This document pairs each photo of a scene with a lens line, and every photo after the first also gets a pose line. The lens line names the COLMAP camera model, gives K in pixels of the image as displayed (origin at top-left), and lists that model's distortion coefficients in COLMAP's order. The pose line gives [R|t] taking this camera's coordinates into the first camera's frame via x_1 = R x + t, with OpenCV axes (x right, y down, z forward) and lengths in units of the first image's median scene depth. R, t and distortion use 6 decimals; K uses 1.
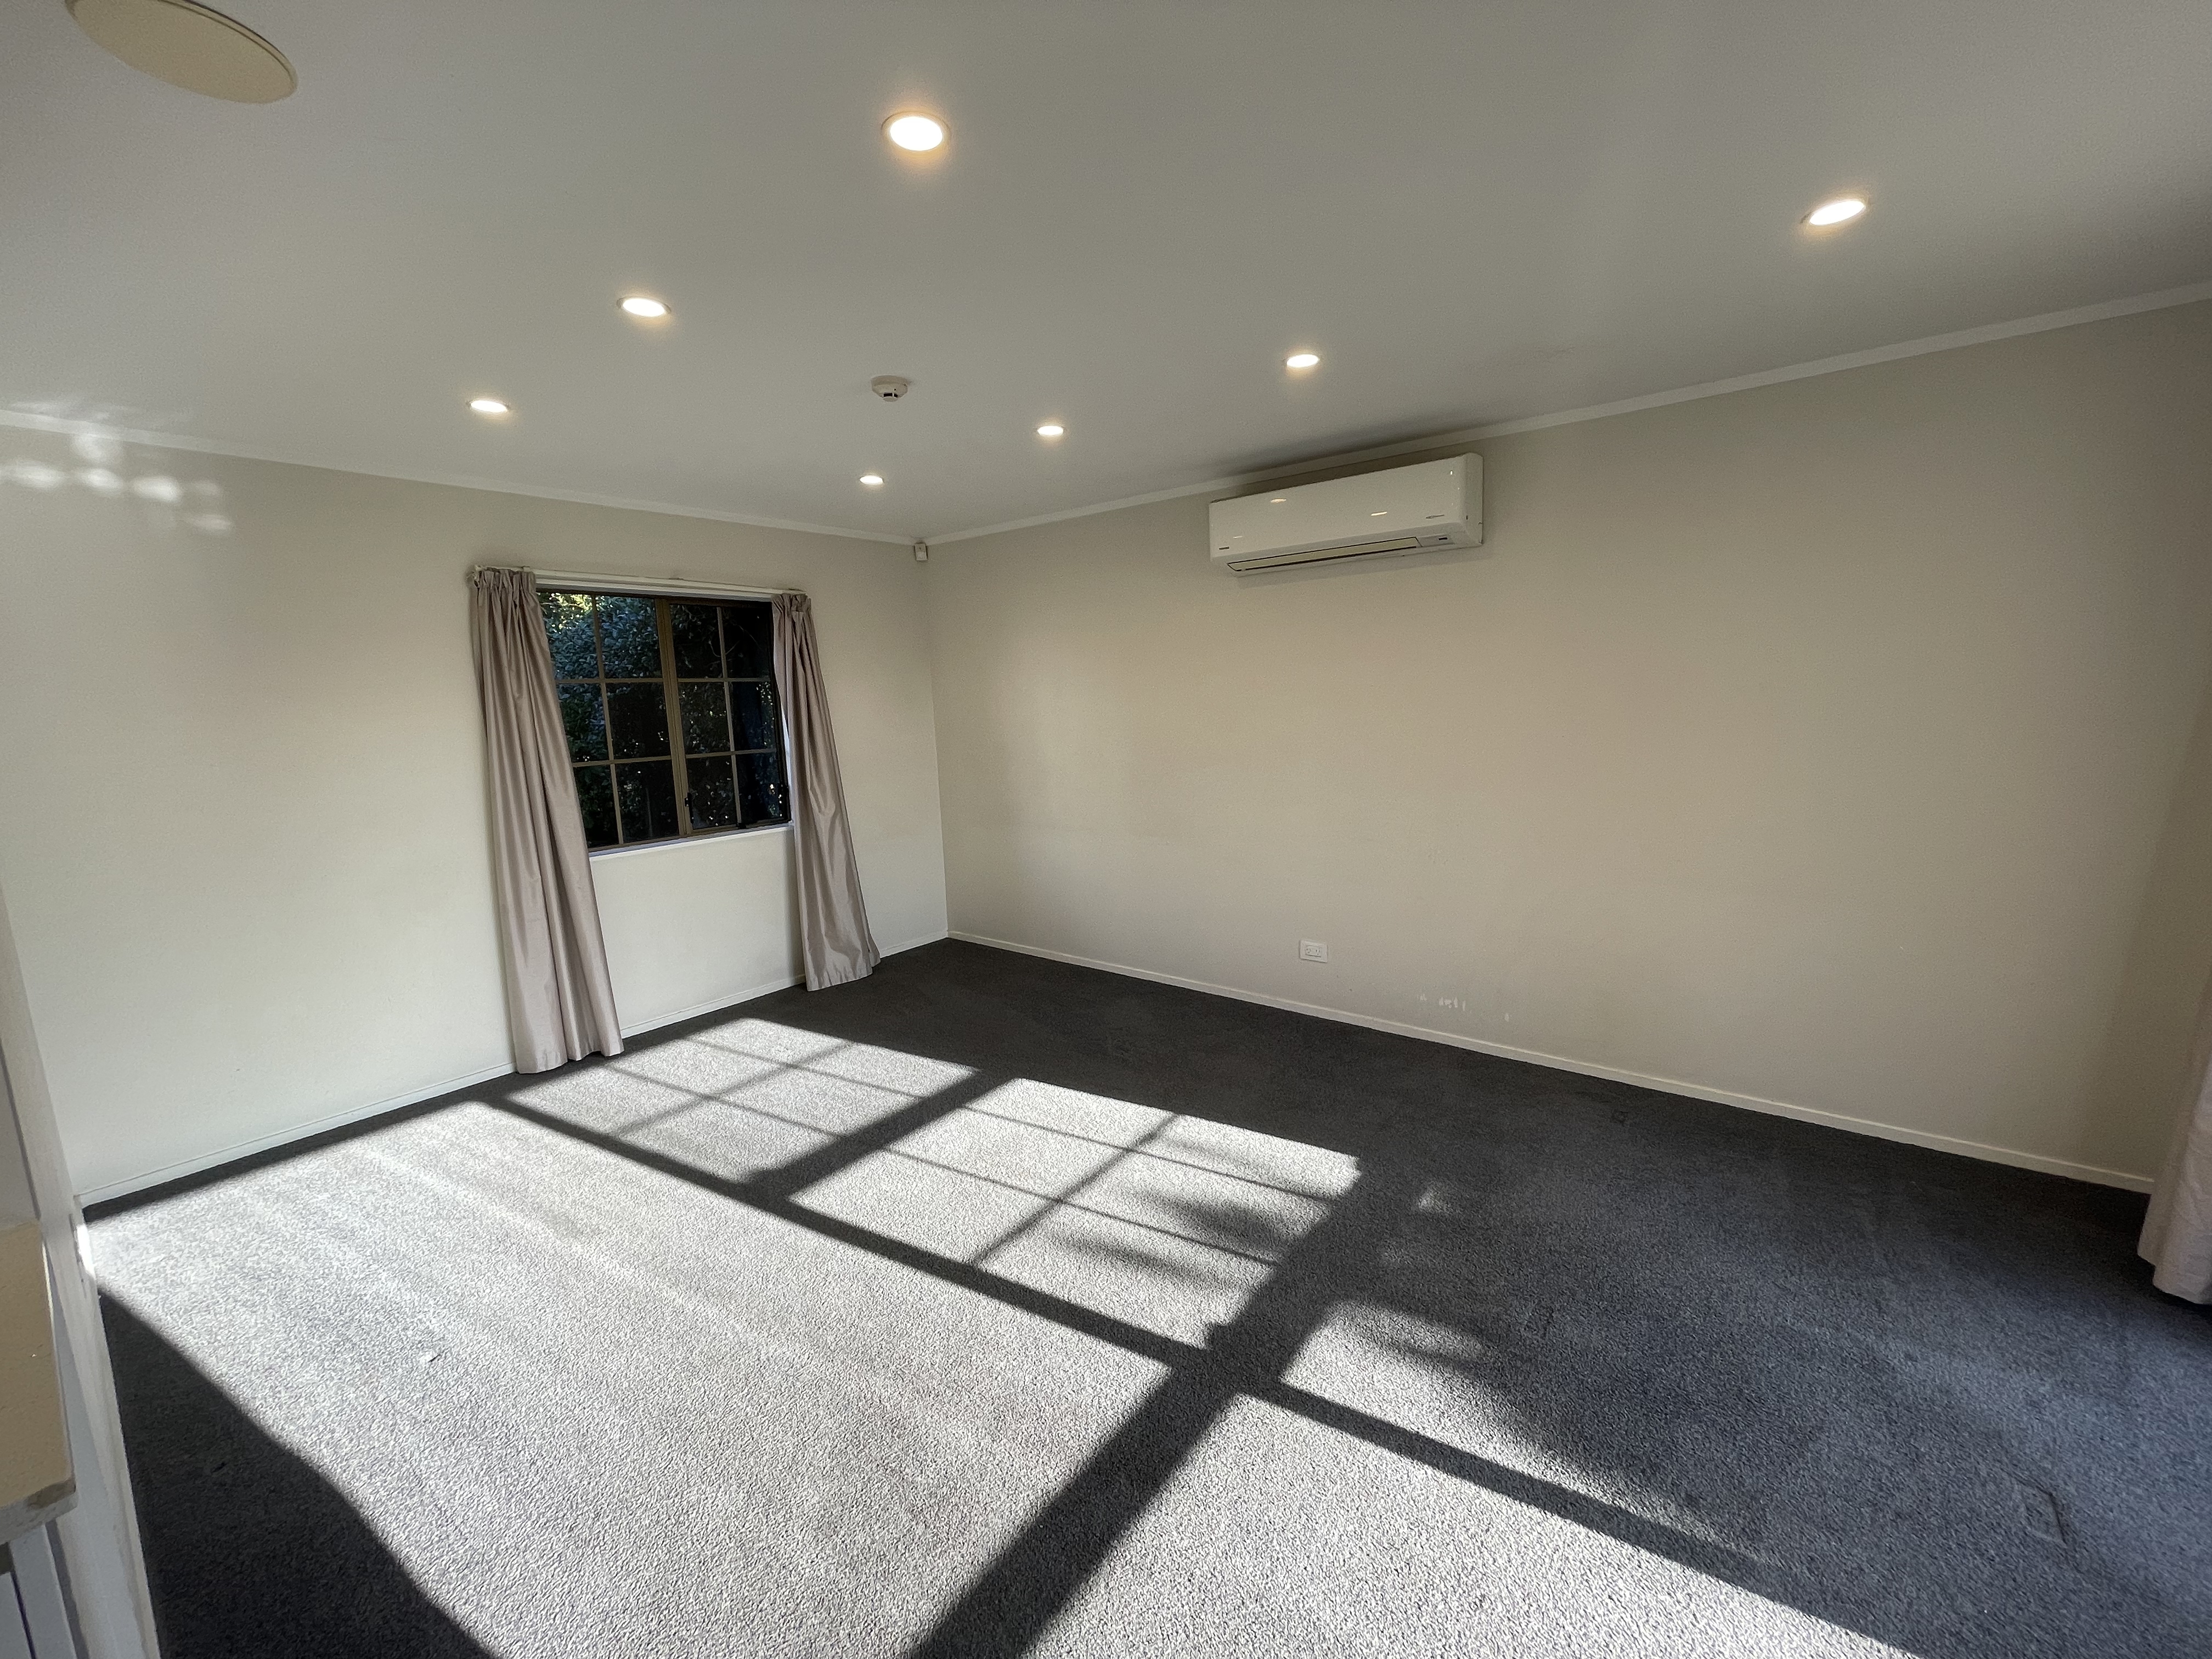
lens RADIAL K [[885.9, 0, 1102.7], [0, 885.9, 819.2], [0, 0, 1]] dist [-0.006204, -0.000410]
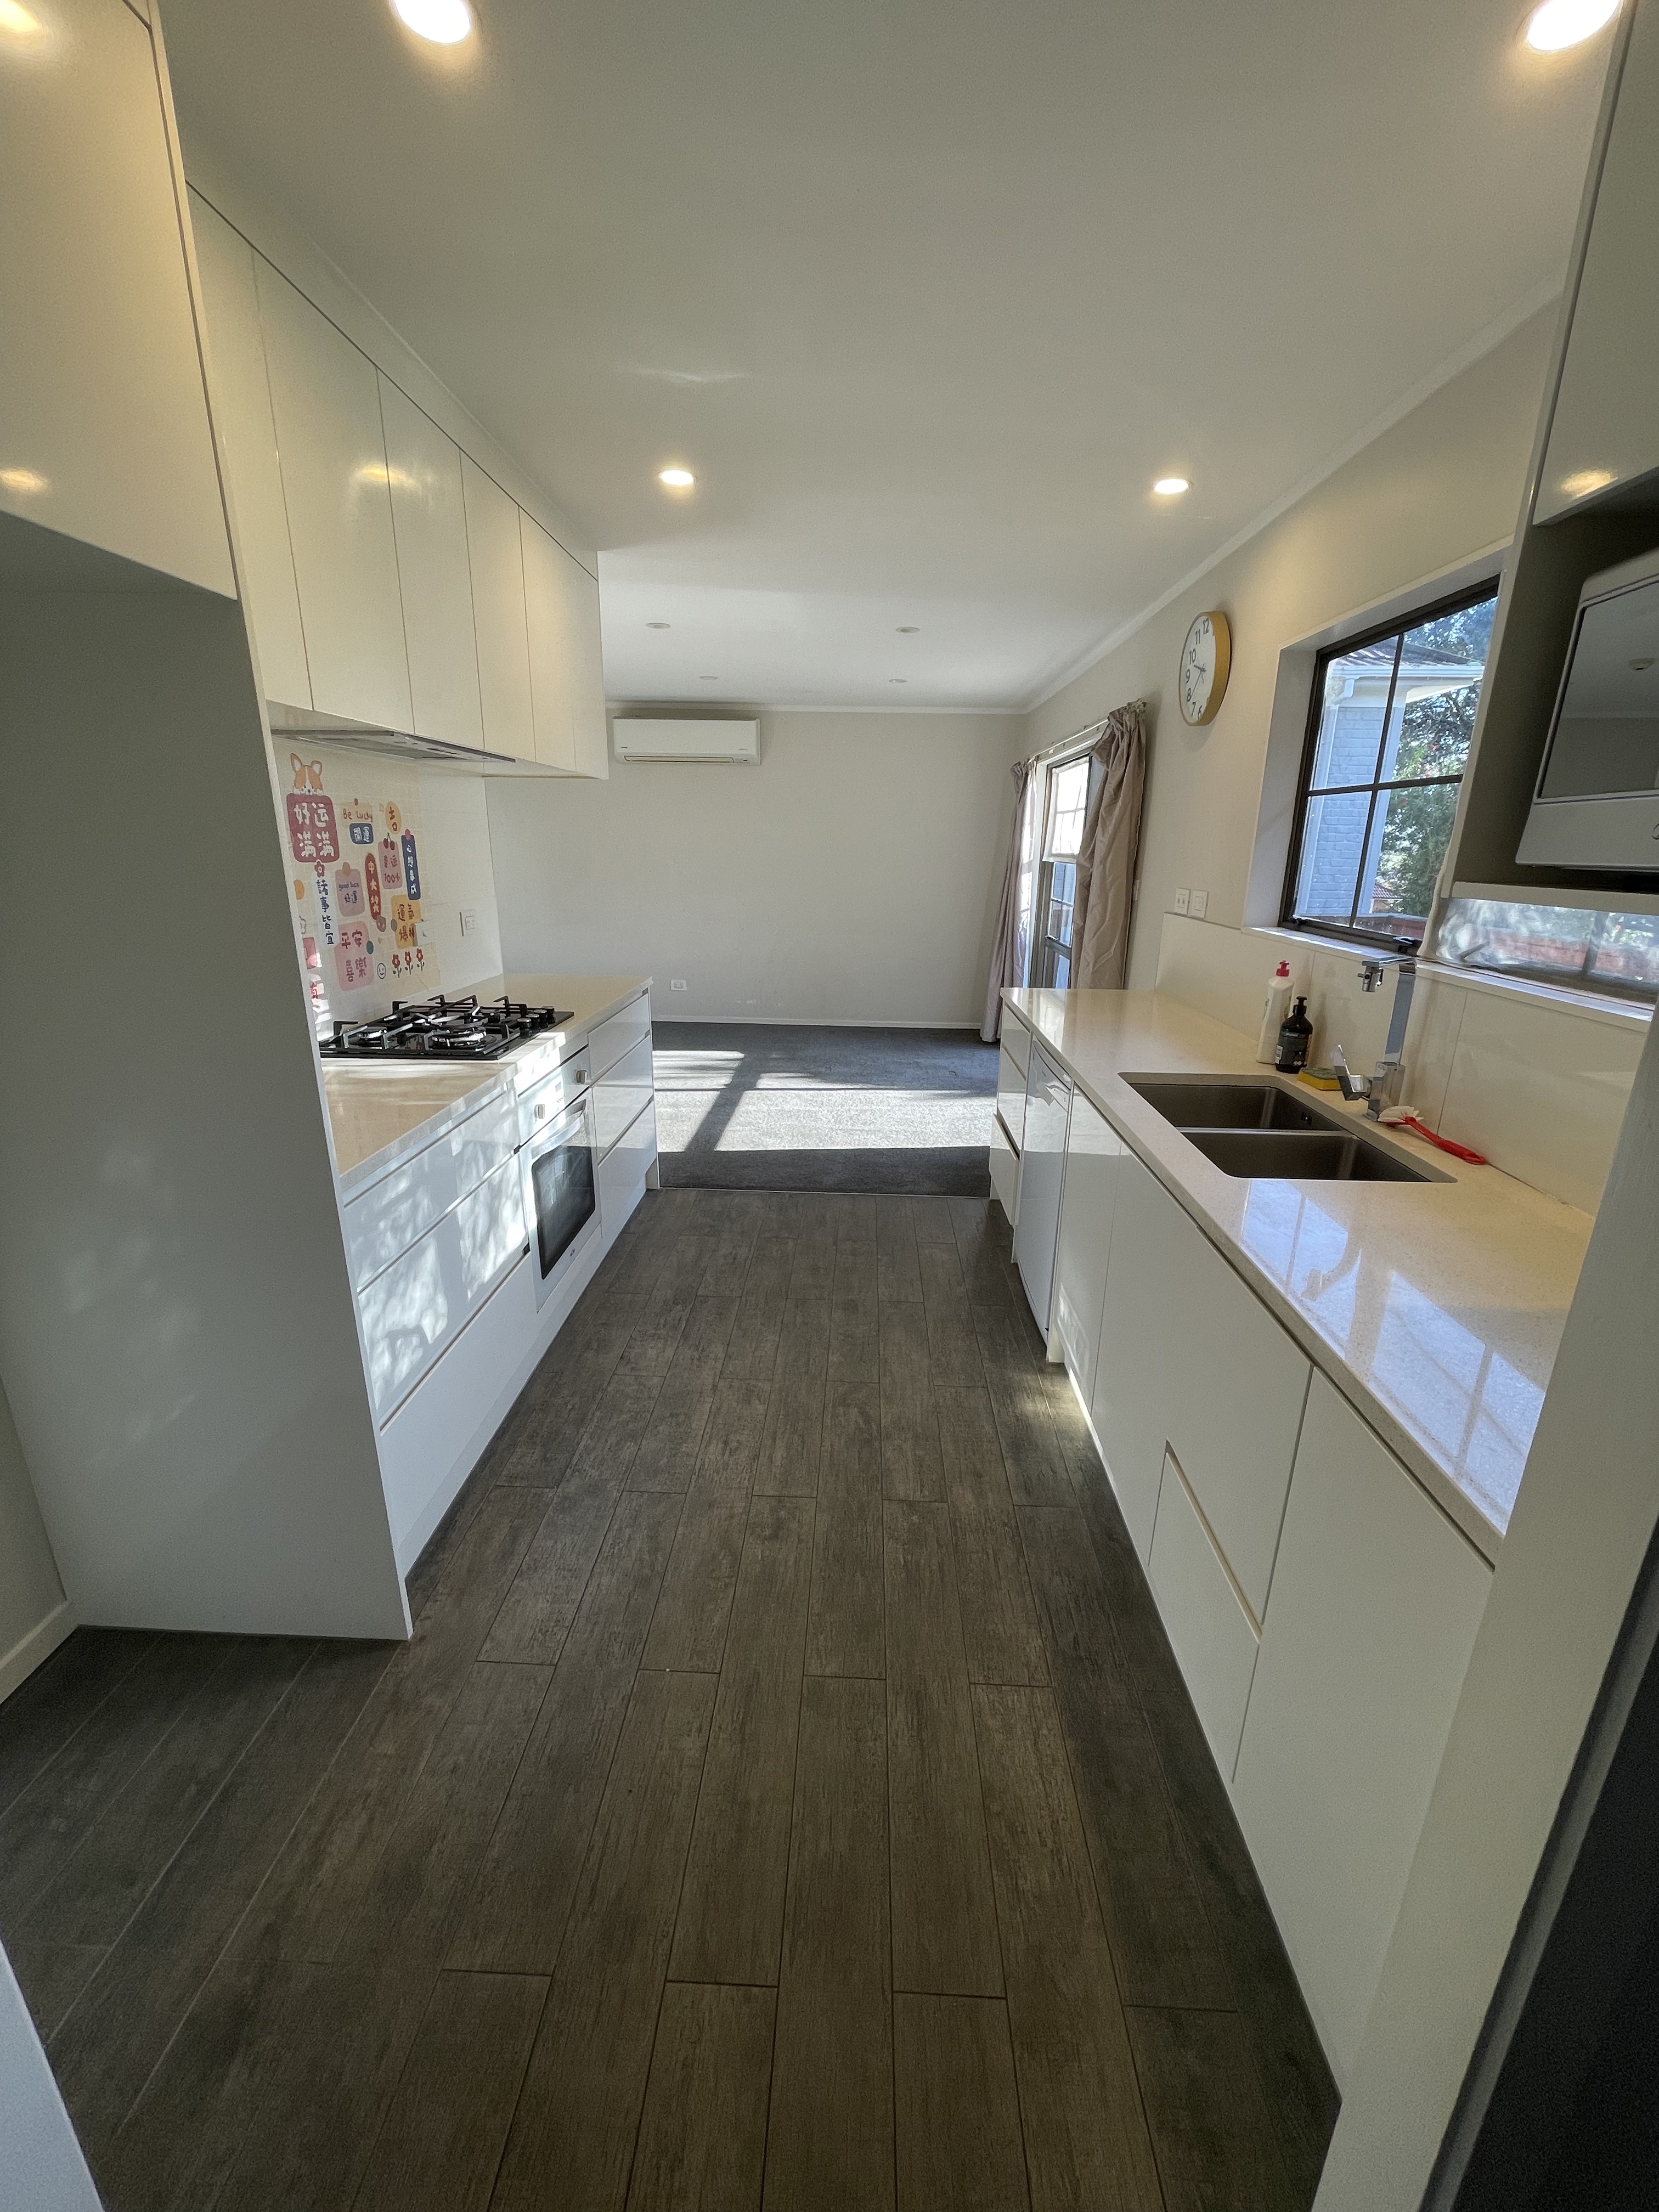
lens RADIAL K [[885.9, 0, 829.5], [0, 885.9, 1106.0], [0, 0, 1]] dist [-0.006204, -0.000410]
pose [[0.813322, -0.122745, 0.568718, -0.788066], [0.039974, 0.986972, 0.155849, 0.168978], [-0.580439, -0.104021, 0.807633, -0.915276]]
